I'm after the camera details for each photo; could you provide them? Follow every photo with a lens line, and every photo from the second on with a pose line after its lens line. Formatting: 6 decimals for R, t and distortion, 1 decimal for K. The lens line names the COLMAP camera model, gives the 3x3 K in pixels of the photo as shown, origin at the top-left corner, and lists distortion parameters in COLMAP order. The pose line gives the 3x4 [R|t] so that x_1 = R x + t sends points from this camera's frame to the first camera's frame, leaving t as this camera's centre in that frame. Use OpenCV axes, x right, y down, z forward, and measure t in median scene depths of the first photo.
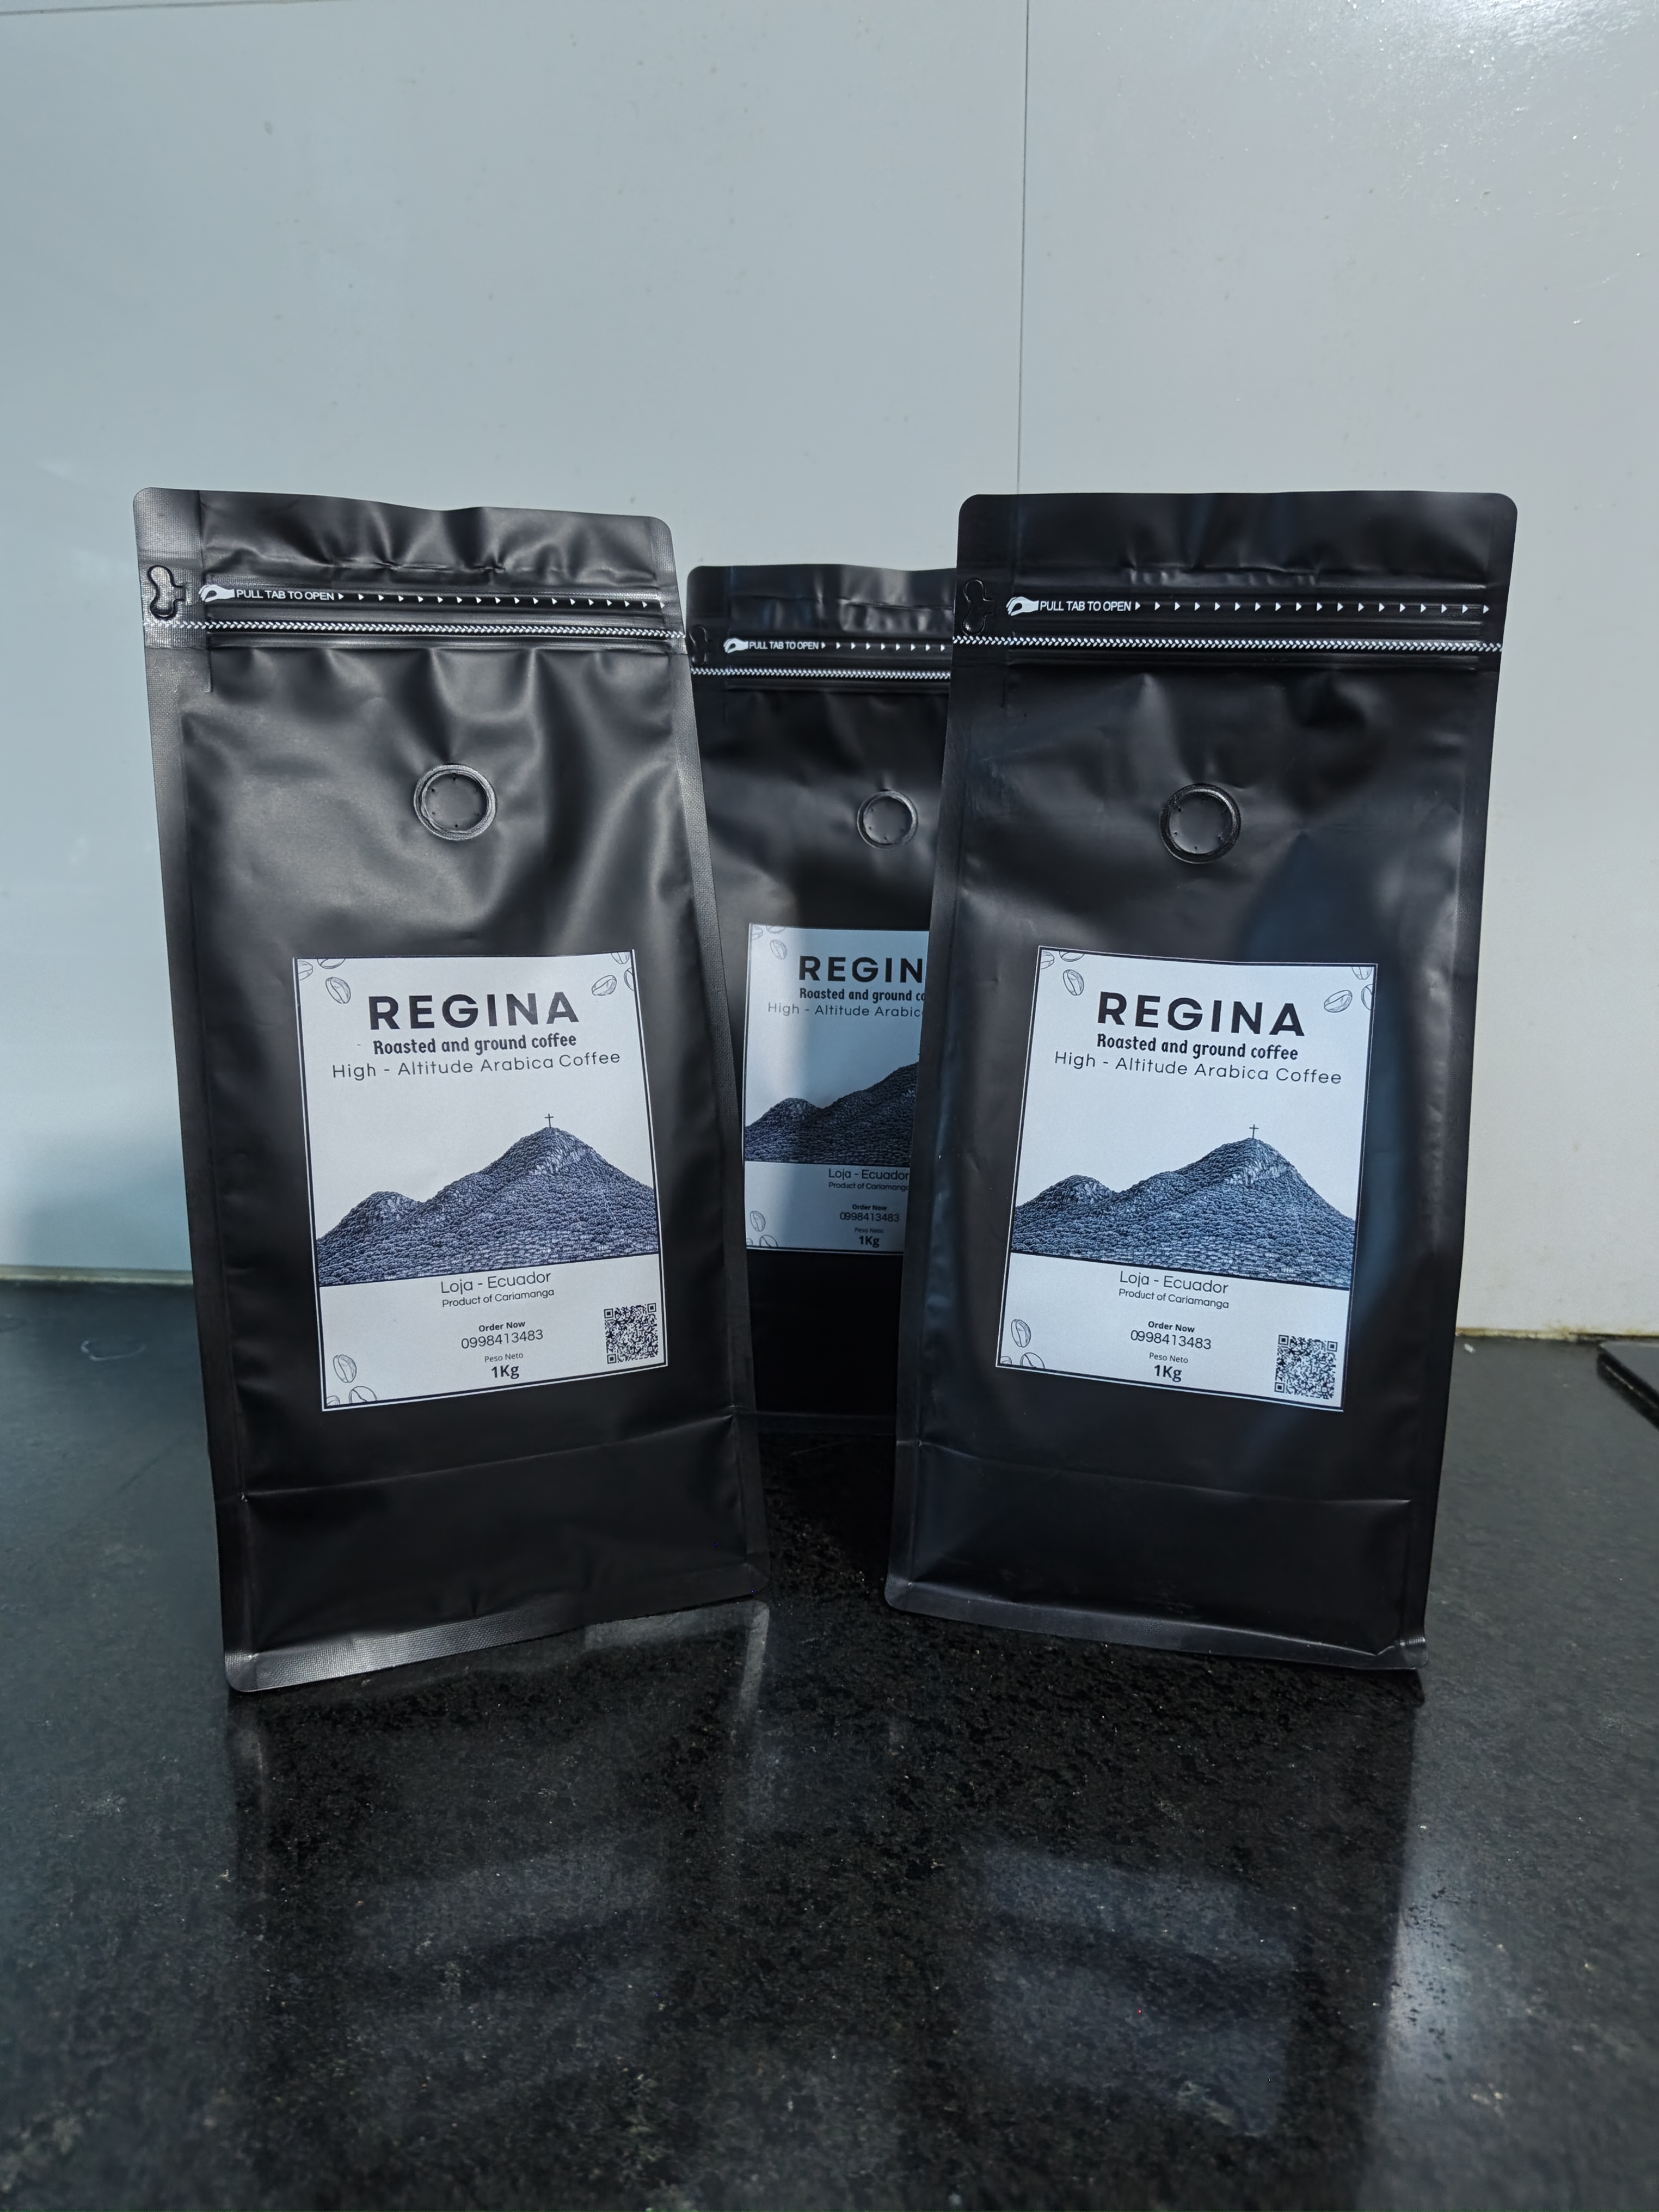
lens RADIAL K [[1602.5, 0, 829.5], [0, 1602.5, 1106.0], [0, 0, 1]] dist [0.006184, -0.035738]
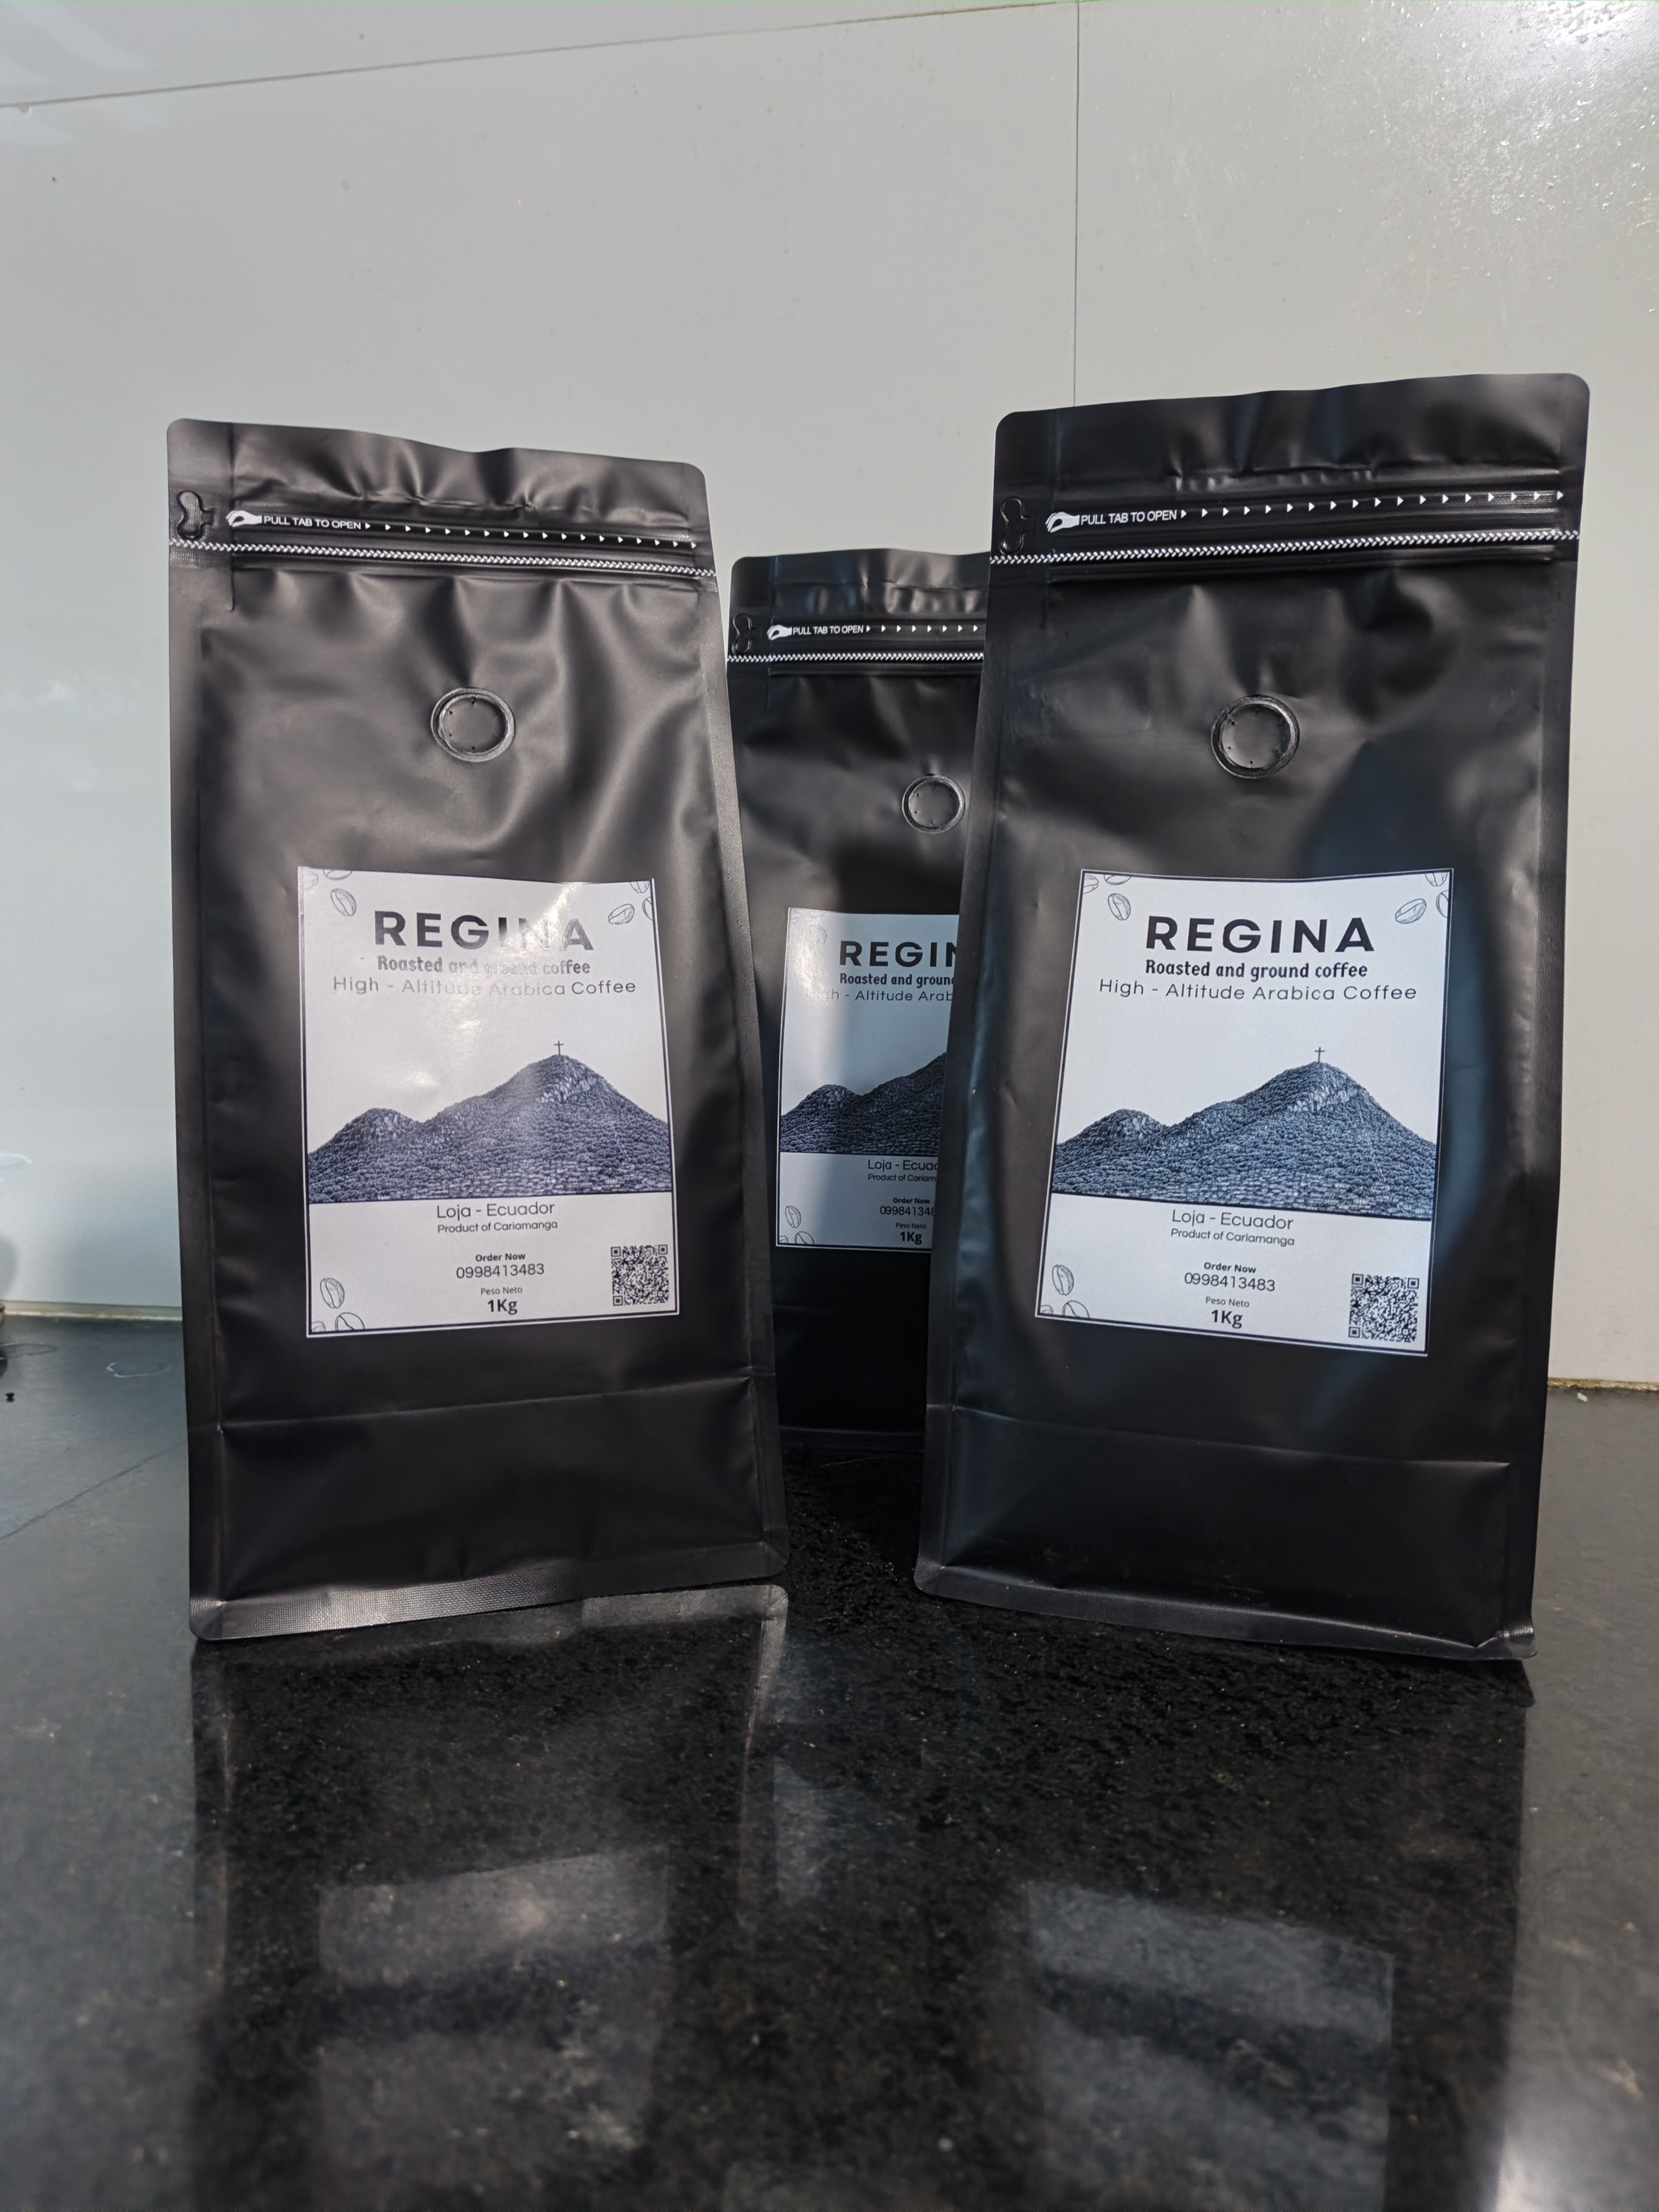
lens RADIAL K [[1598.5, 0, 793.9], [0, 1598.5, 1133.9], [0, 0, 1]] dist [0.009380, -0.041838]
pose [[0.996827, 0.004904, -0.079442, 0.039782], [-0.013305, 0.994323, -0.105570, 0.161451], [0.078473, 0.106292, 0.991234, 0.081470]]
